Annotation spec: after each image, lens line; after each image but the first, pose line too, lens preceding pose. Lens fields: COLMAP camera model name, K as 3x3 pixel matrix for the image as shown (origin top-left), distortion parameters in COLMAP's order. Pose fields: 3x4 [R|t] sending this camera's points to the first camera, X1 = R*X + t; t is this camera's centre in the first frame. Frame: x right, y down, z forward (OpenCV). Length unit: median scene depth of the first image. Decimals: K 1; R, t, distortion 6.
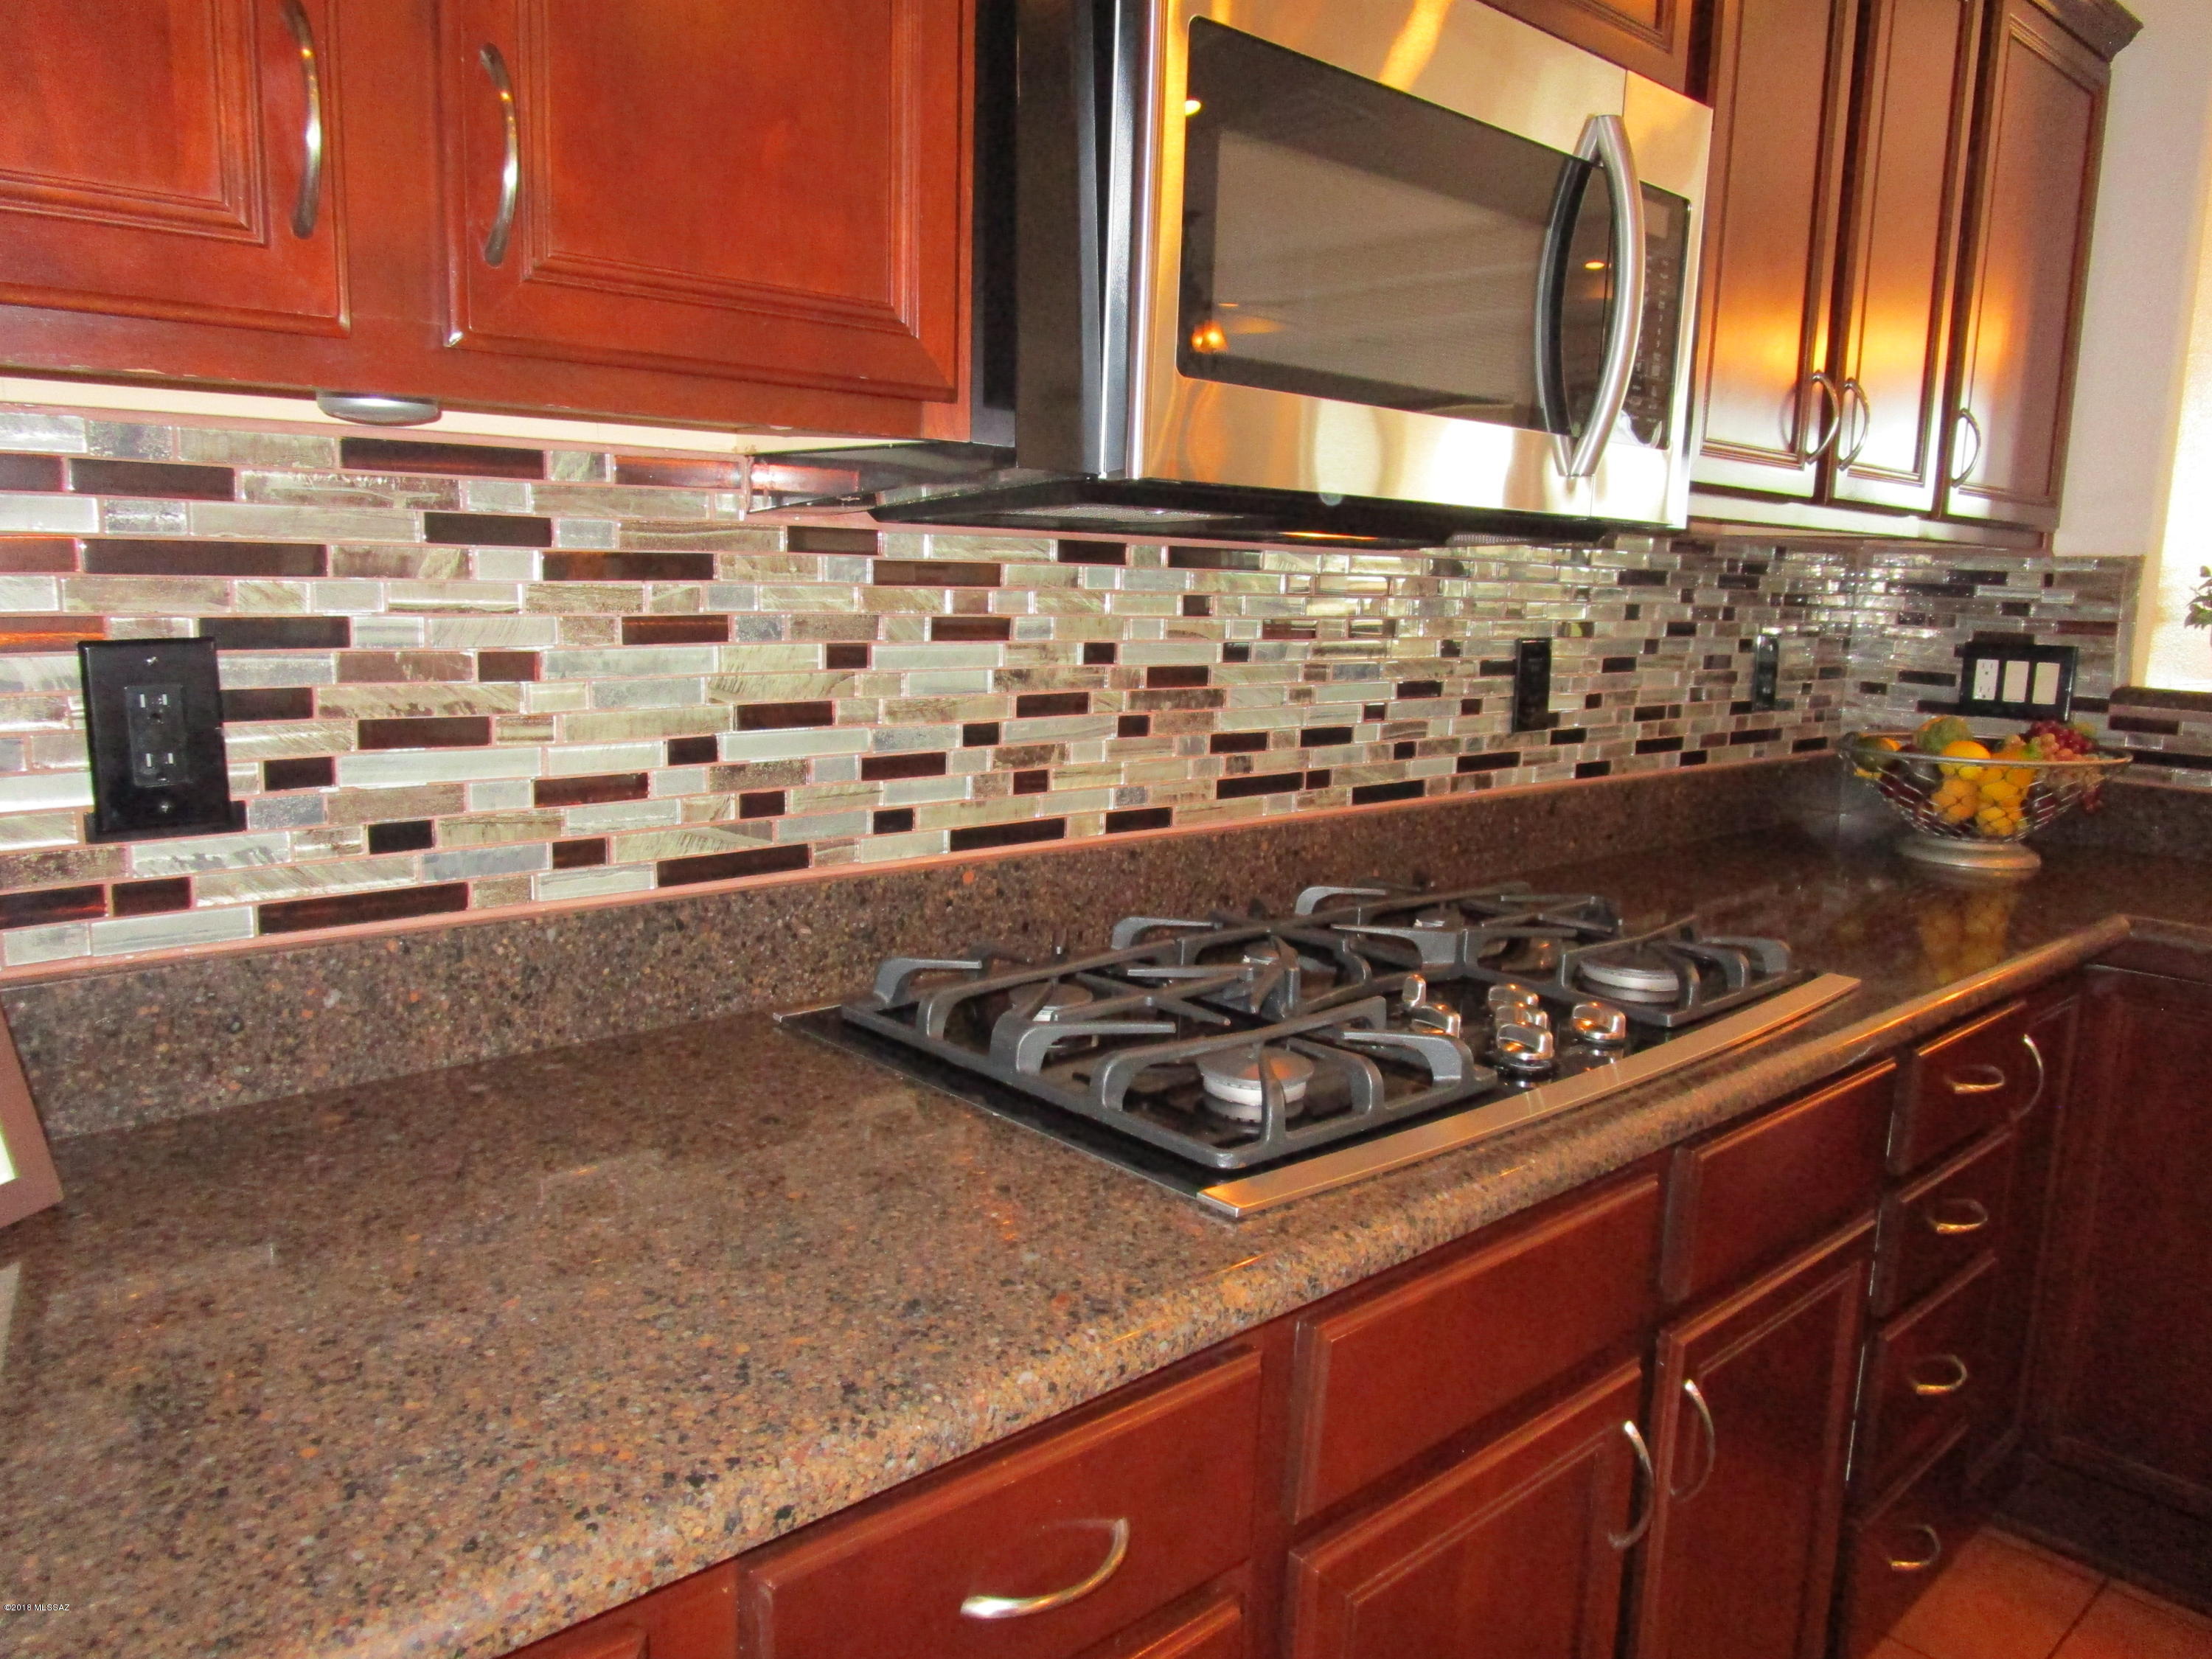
lens RADIAL K [[1581.7, 0, 1107.6], [0, 1581.7, 828.4], [0, 0, 1]] dist [-0.022874, 0.003321]
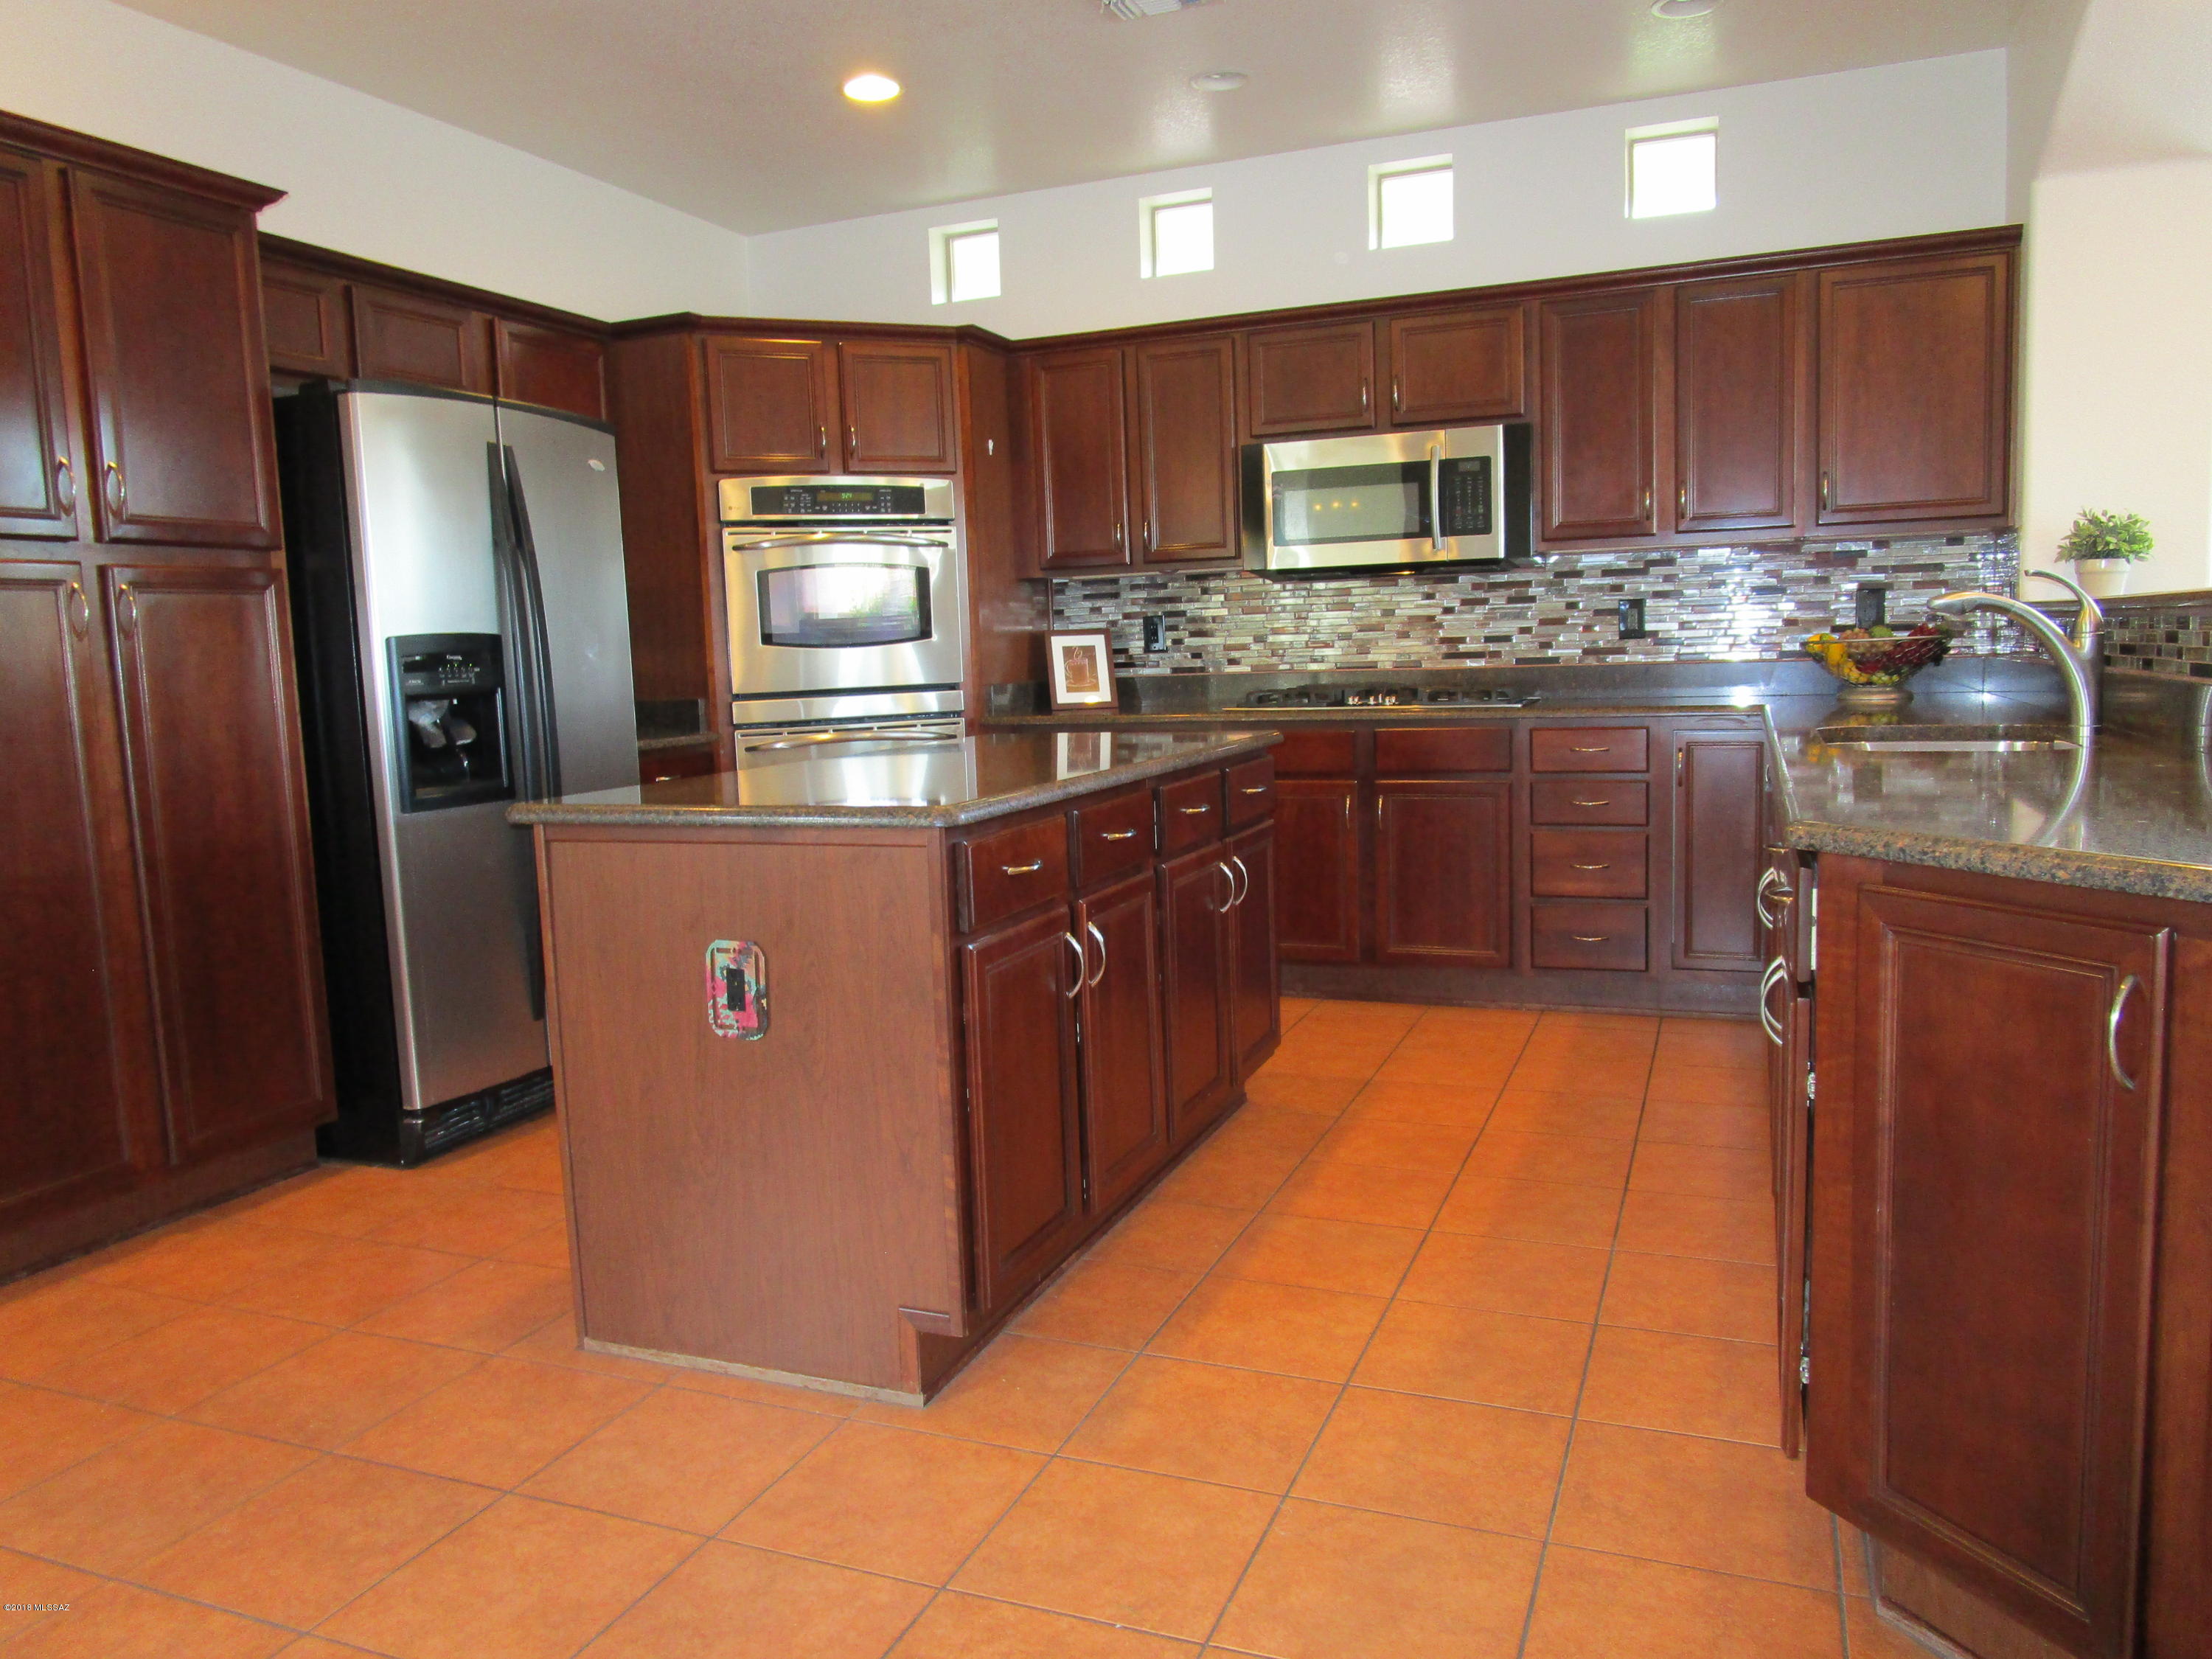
lens RADIAL K [[1581.7, 0, 1107.0], [0, 1581.7, 826.6], [0, 0, 1]] dist [-0.022874, 0.003321]
pose [[0.422770, 0.062970, -0.904047, 2.610934], [-0.095848, 0.995095, 0.024490, 0.295113], [0.901154, 0.076298, 0.426731, -0.867198]]
